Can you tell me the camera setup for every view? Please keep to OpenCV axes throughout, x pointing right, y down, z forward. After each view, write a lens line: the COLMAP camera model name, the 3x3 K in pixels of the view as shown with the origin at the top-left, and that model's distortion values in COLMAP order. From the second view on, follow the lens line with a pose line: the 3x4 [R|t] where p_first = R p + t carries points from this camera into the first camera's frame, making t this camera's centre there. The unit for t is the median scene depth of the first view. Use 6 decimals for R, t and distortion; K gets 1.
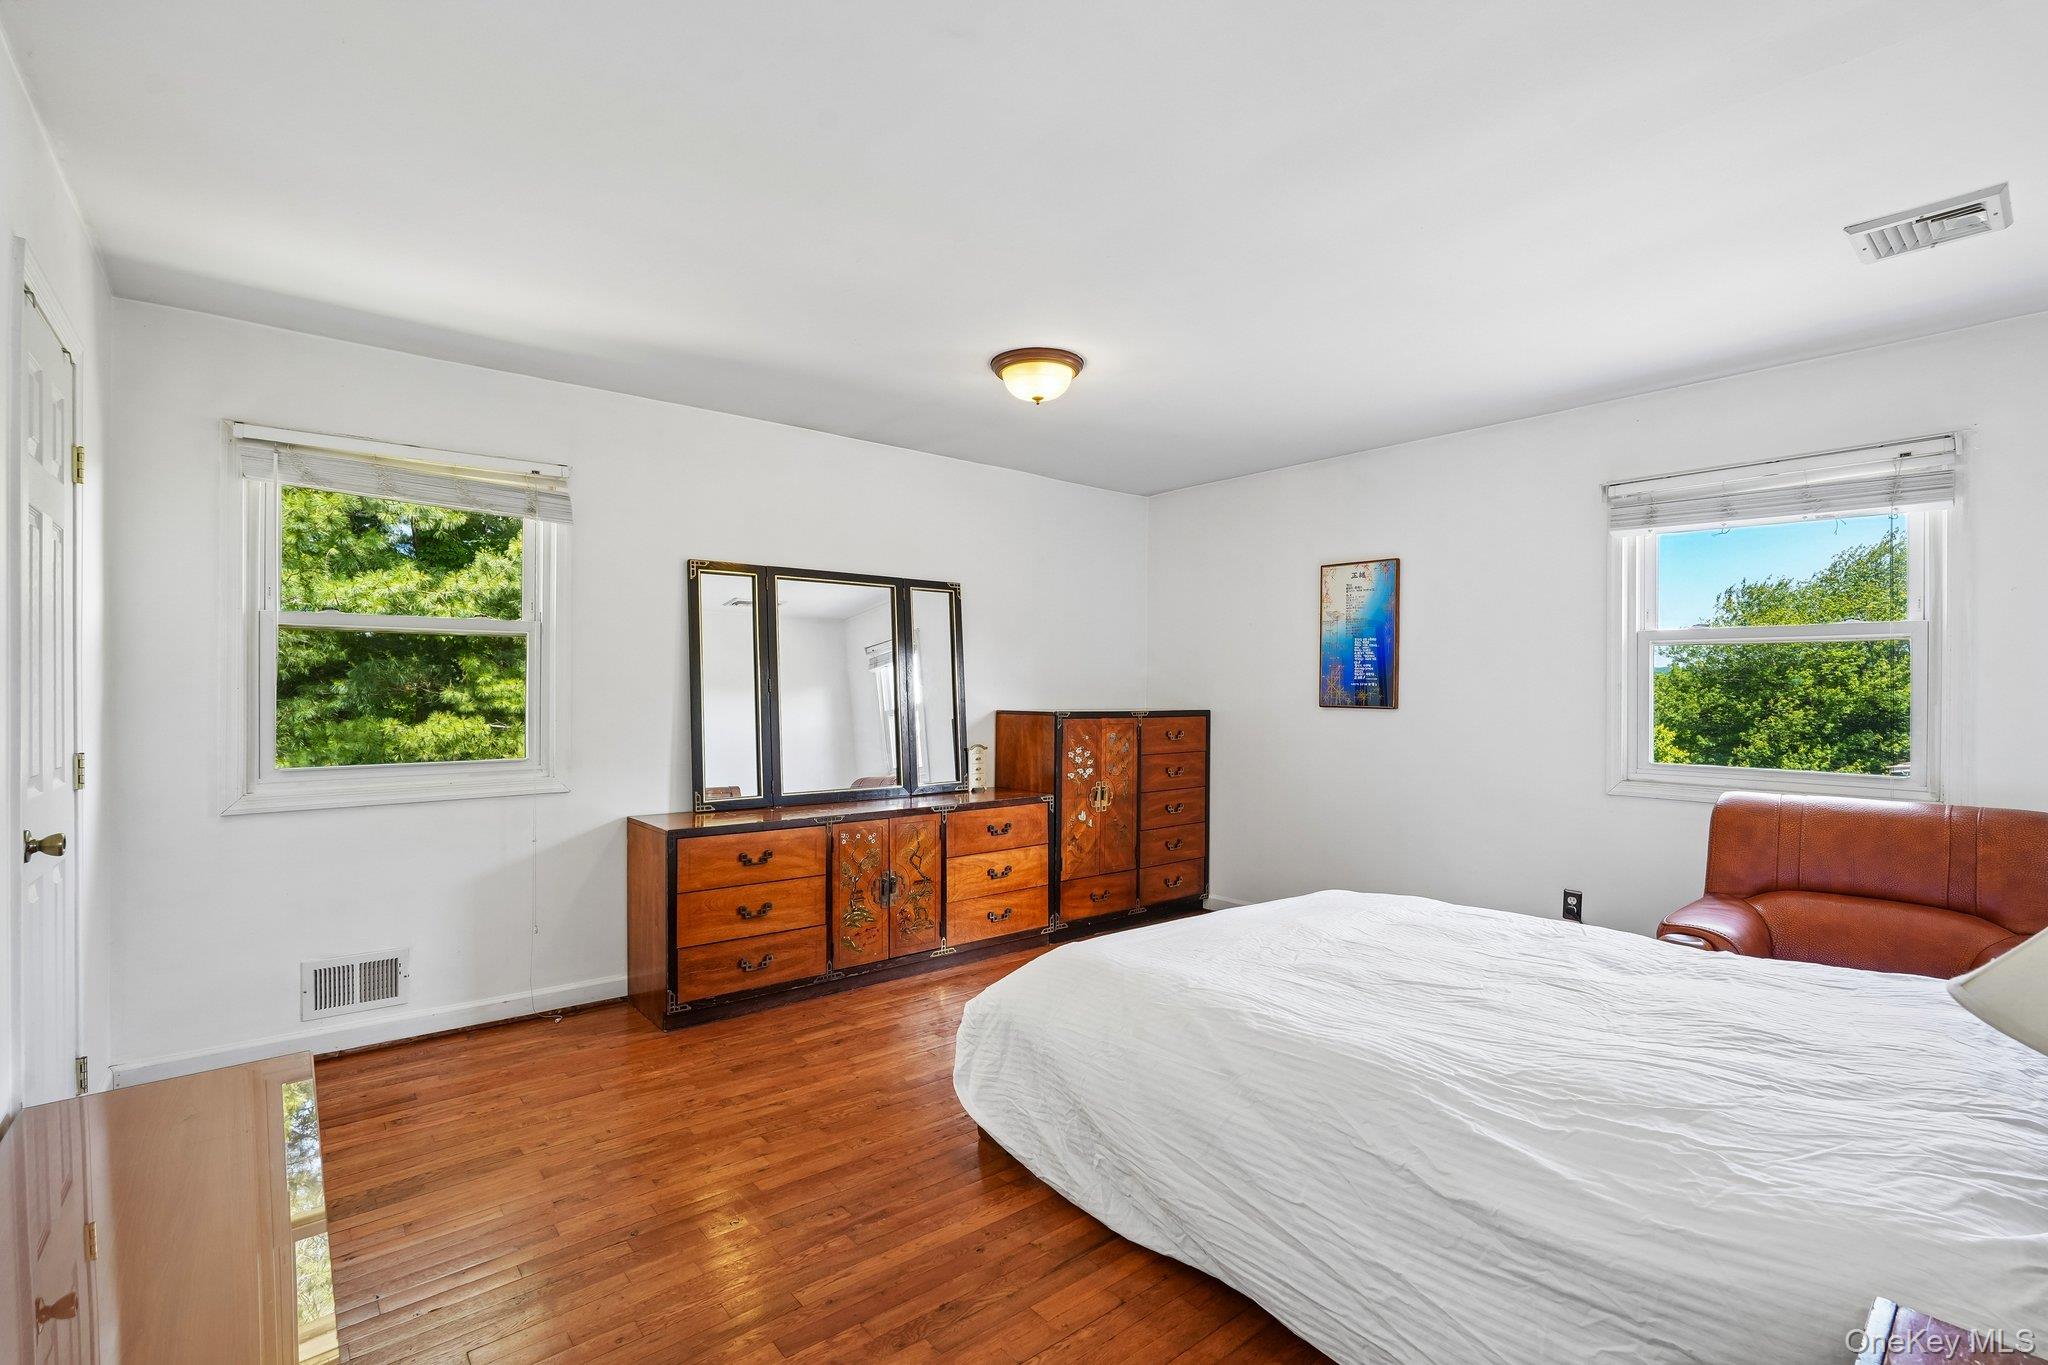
lens RADIAL K [[919.5, 0, 1017.9], [0, 919.5, 685.0], [0, 0, 1]] dist [-0.021804, 0.000707]
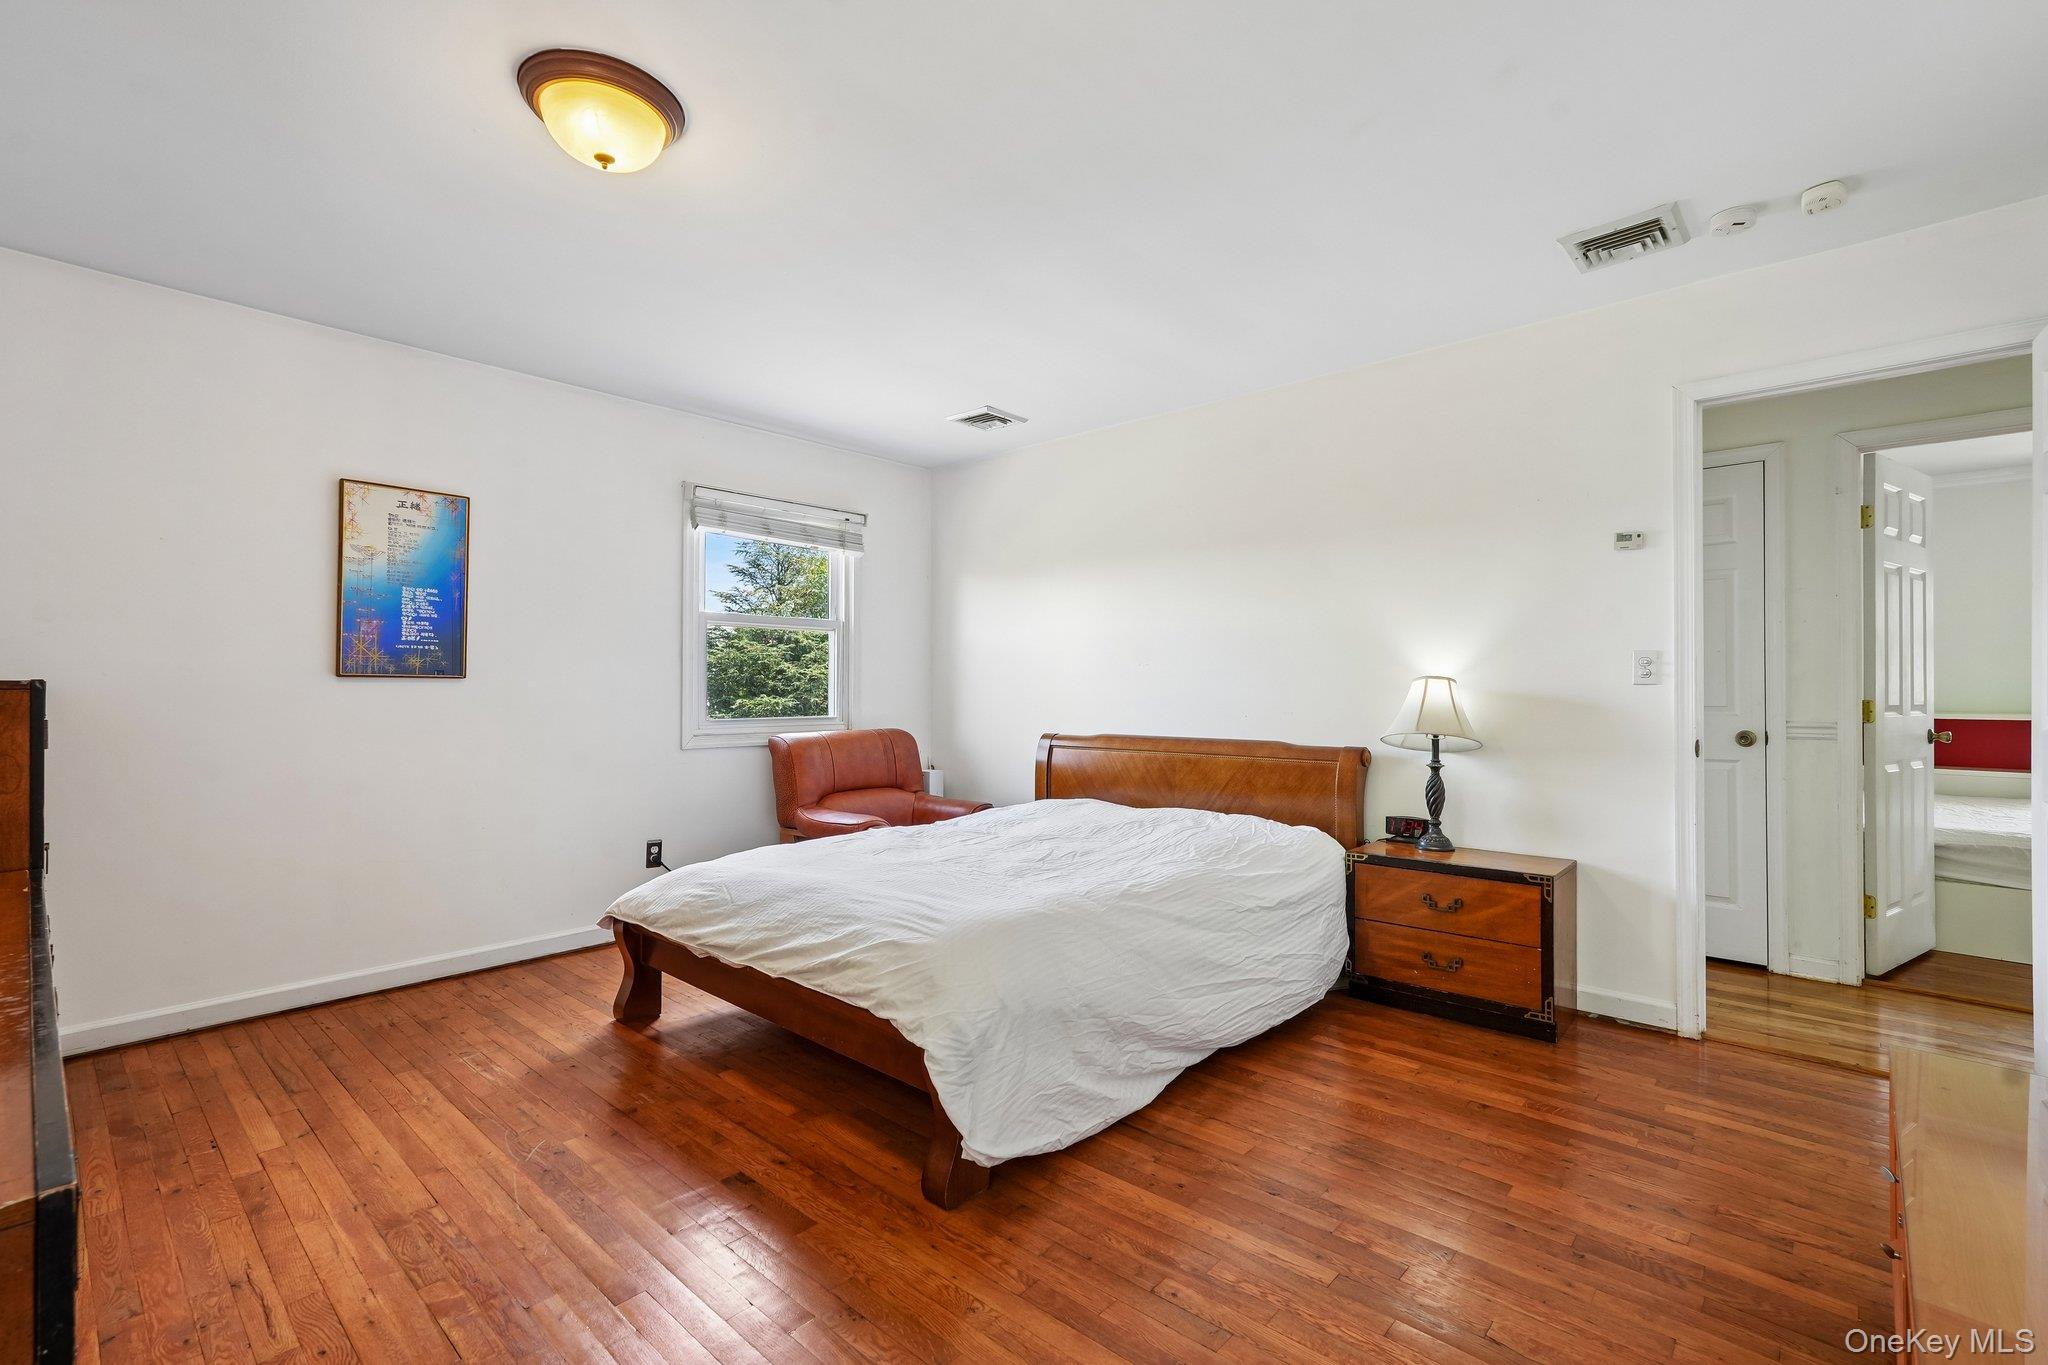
lens RADIAL K [[919.5, 0, 1017.9], [0, 919.5, 685.0], [0, 0, 1]] dist [-0.021804, 0.000707]
pose [[-0.147951, 0.000325, 0.988995, -0.514910], [-0.004205, 0.999991, -0.000958, 0.033485], [-0.988986, -0.004300, -0.147948, 0.674797]]
